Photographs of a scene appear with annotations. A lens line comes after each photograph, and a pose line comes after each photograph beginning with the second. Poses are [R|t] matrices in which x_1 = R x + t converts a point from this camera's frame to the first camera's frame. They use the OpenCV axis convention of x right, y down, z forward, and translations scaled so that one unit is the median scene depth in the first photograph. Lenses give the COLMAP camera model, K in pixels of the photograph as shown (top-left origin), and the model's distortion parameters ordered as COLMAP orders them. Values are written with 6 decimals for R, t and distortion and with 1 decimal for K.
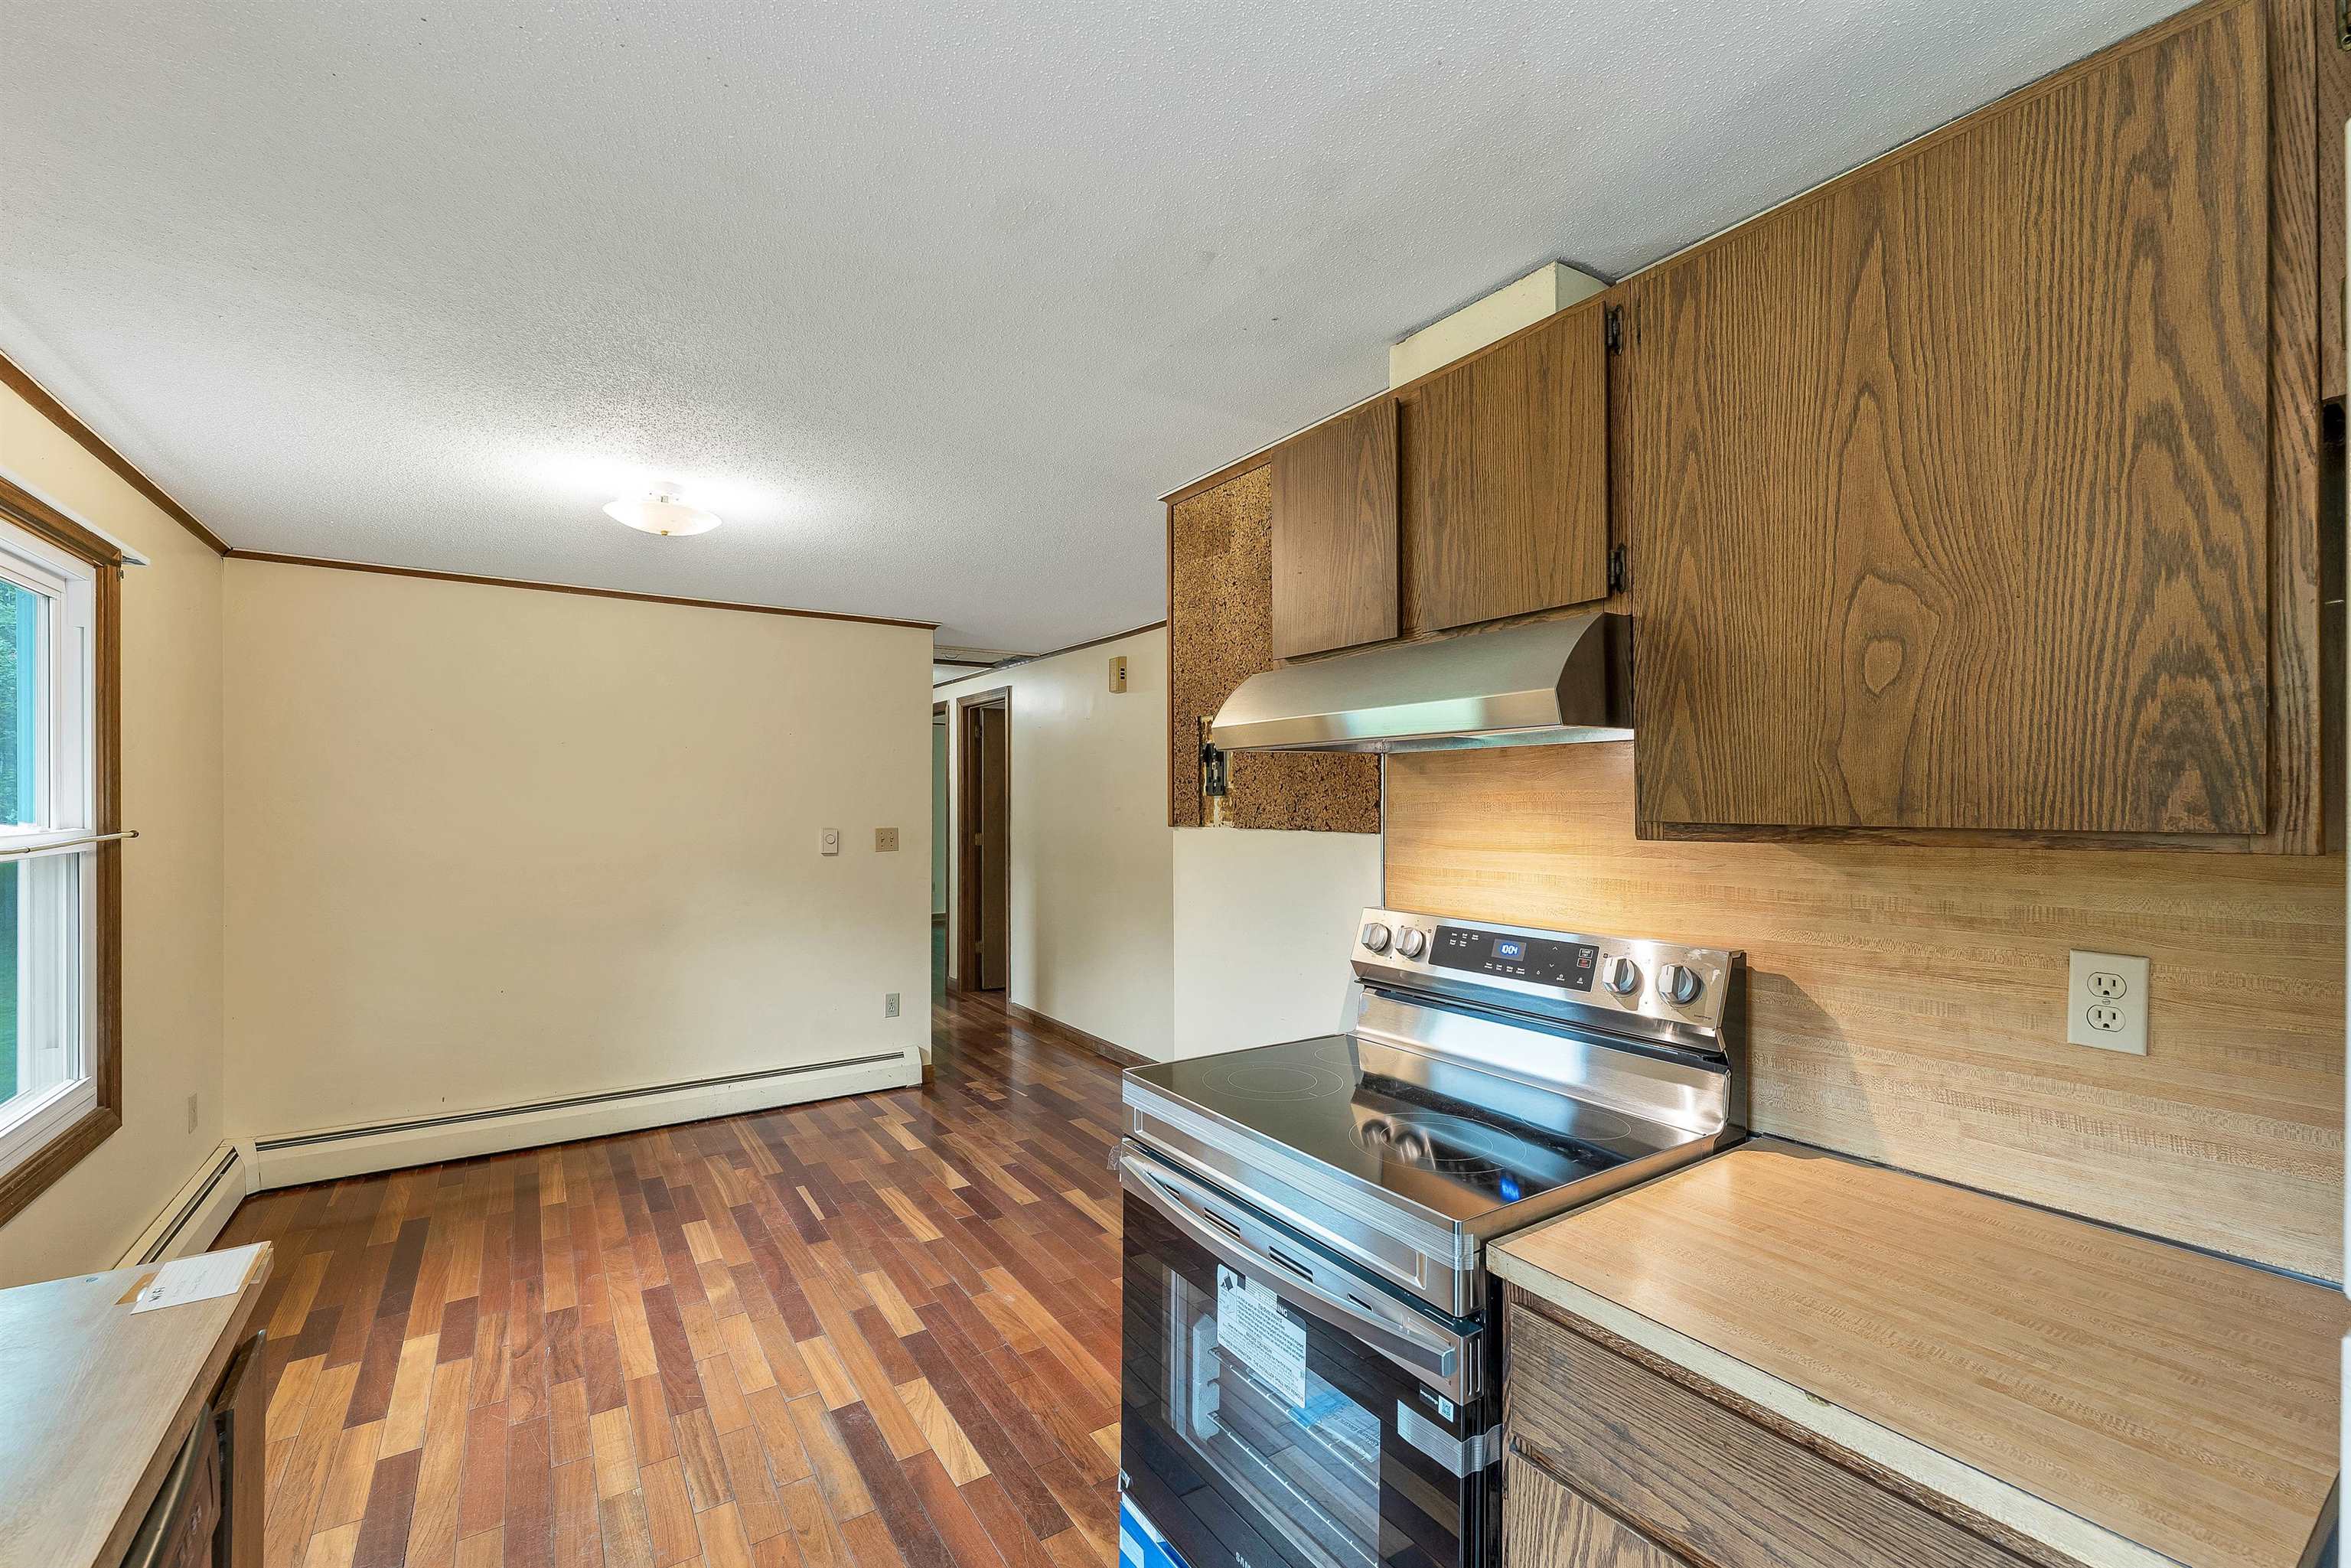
lens RADIAL K [[977.3, 0, 1167.6], [0, 977.3, 803.1], [0, 0, 1]] dist [0.001582, -0.001038]
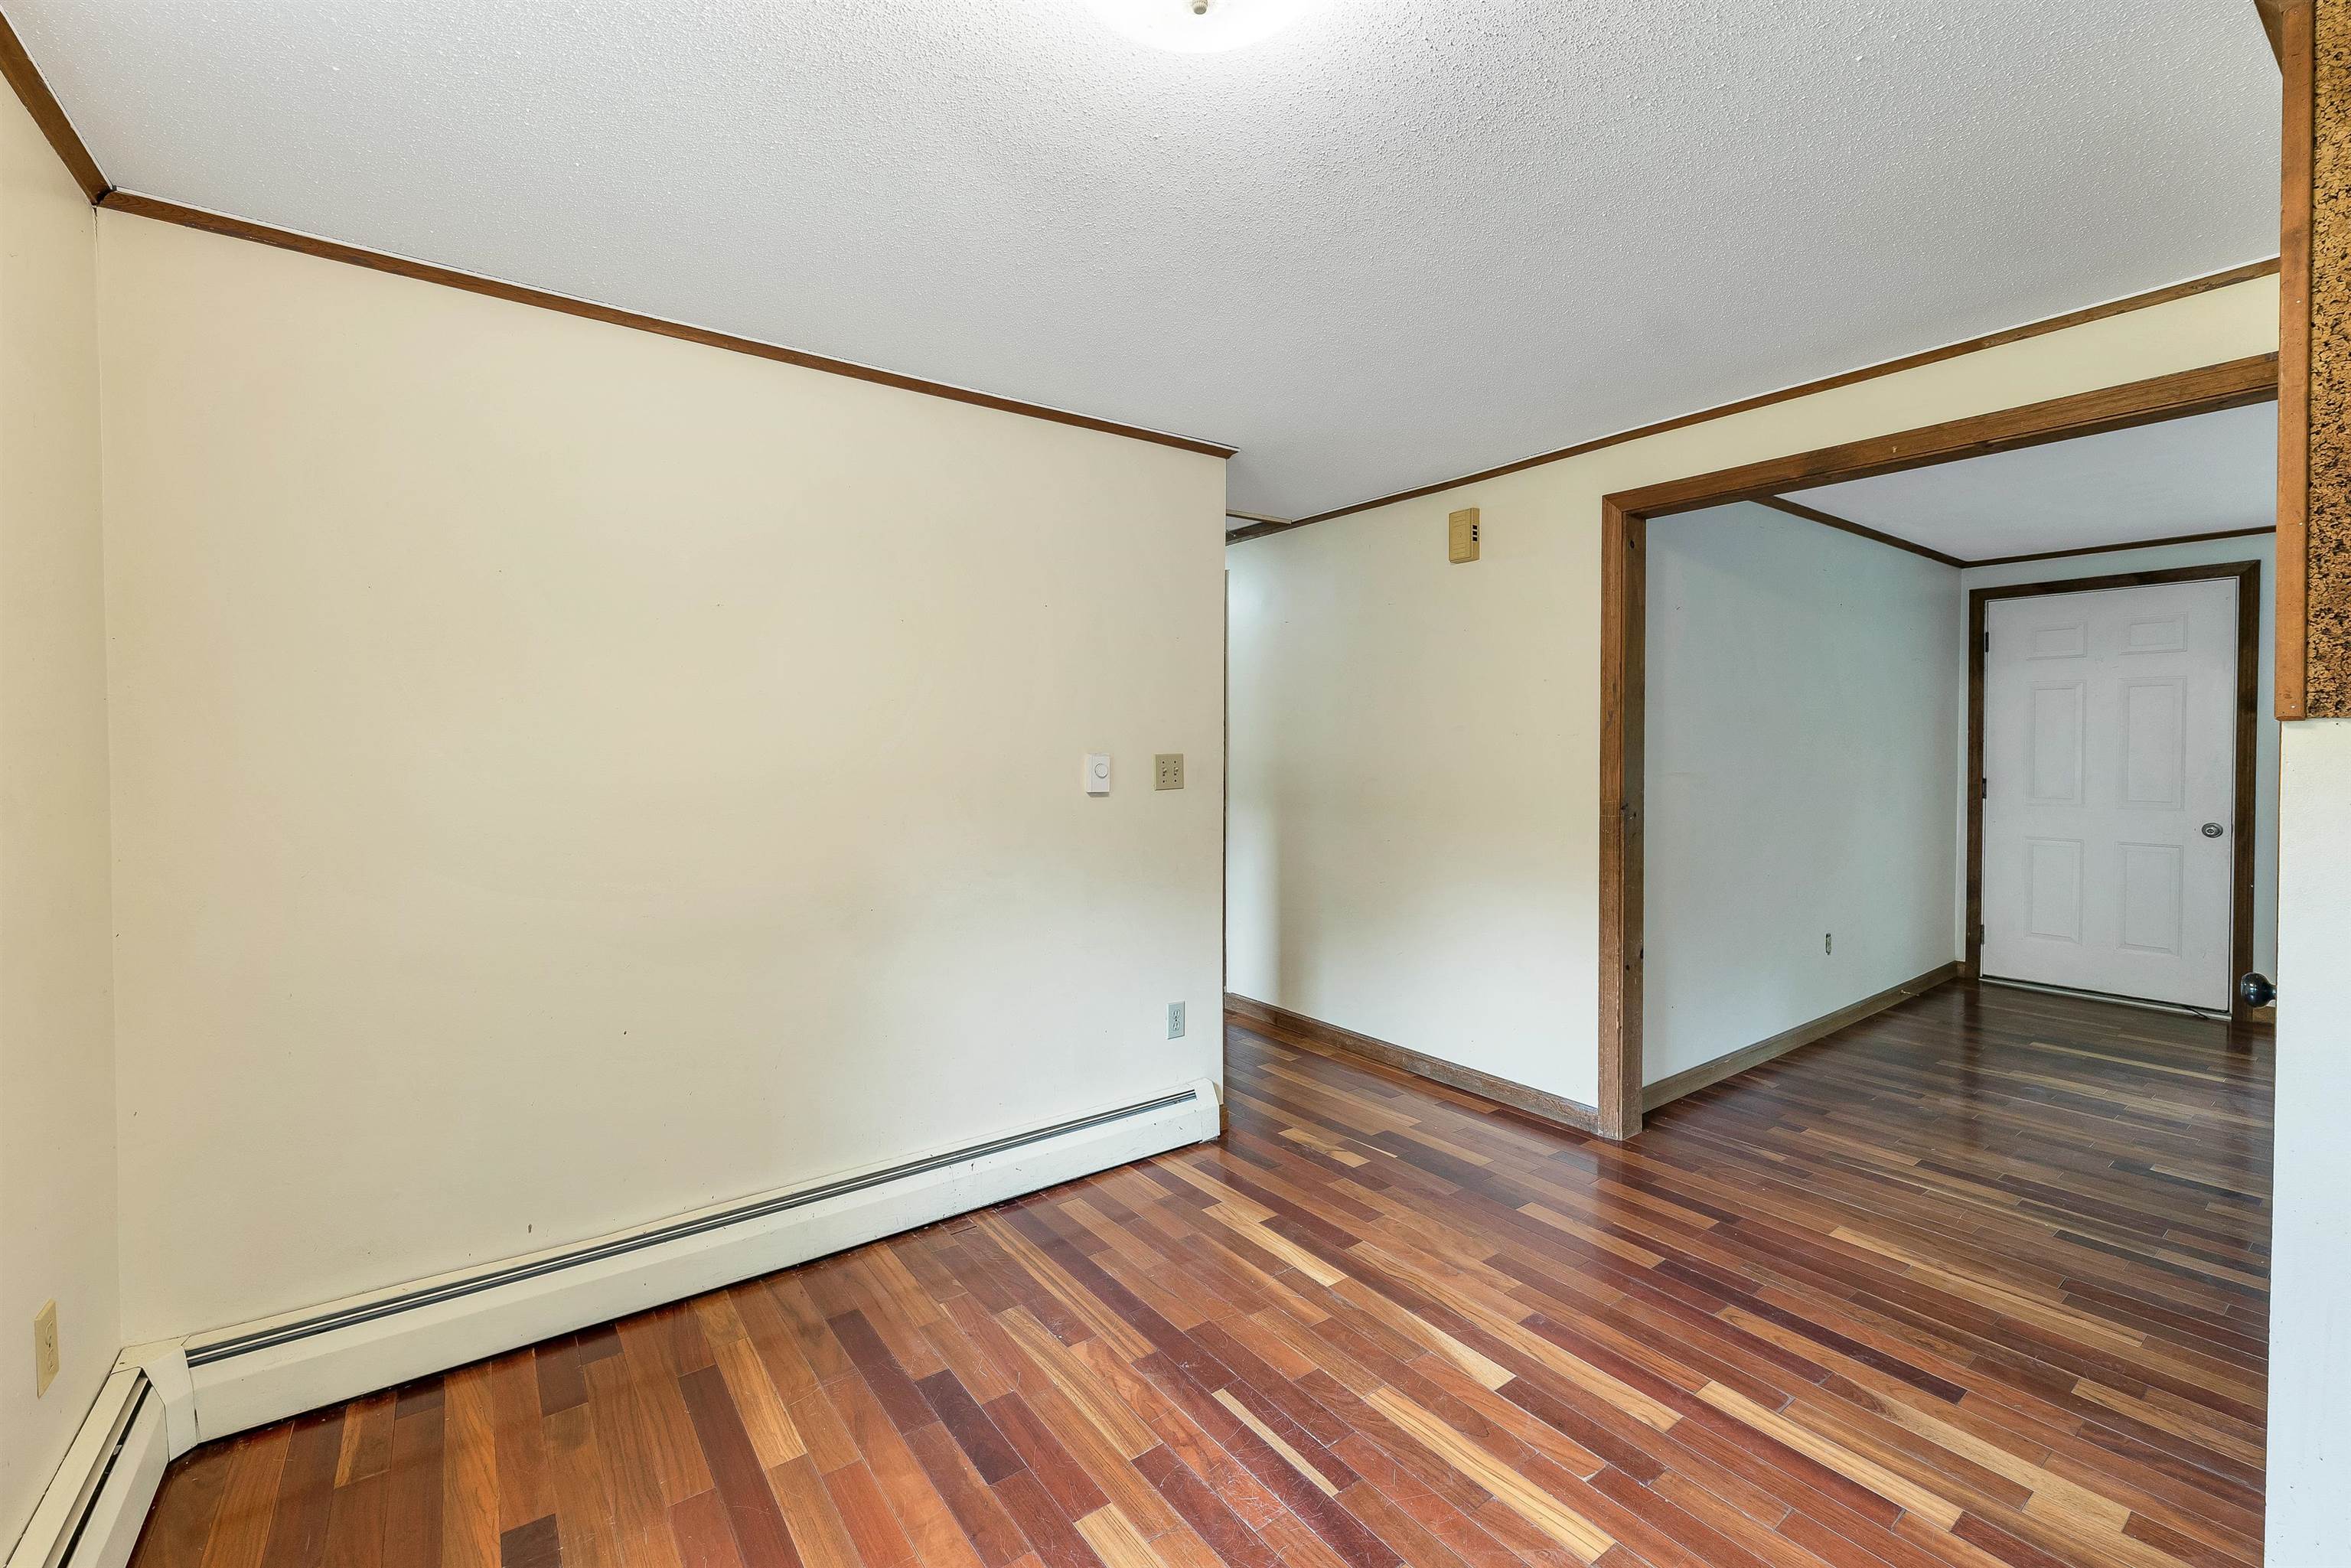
lens RADIAL K [[977.3, 0, 1175.5], [0, 977.3, 767.7], [0, 0, 1]] dist [0.001582, -0.001038]
pose [[0.998962, -0.004145, 0.045363, -0.401825], [0.003272, 0.999808, 0.019304, 0.027432], [-0.045435, -0.019136, 0.998784, 0.433006]]
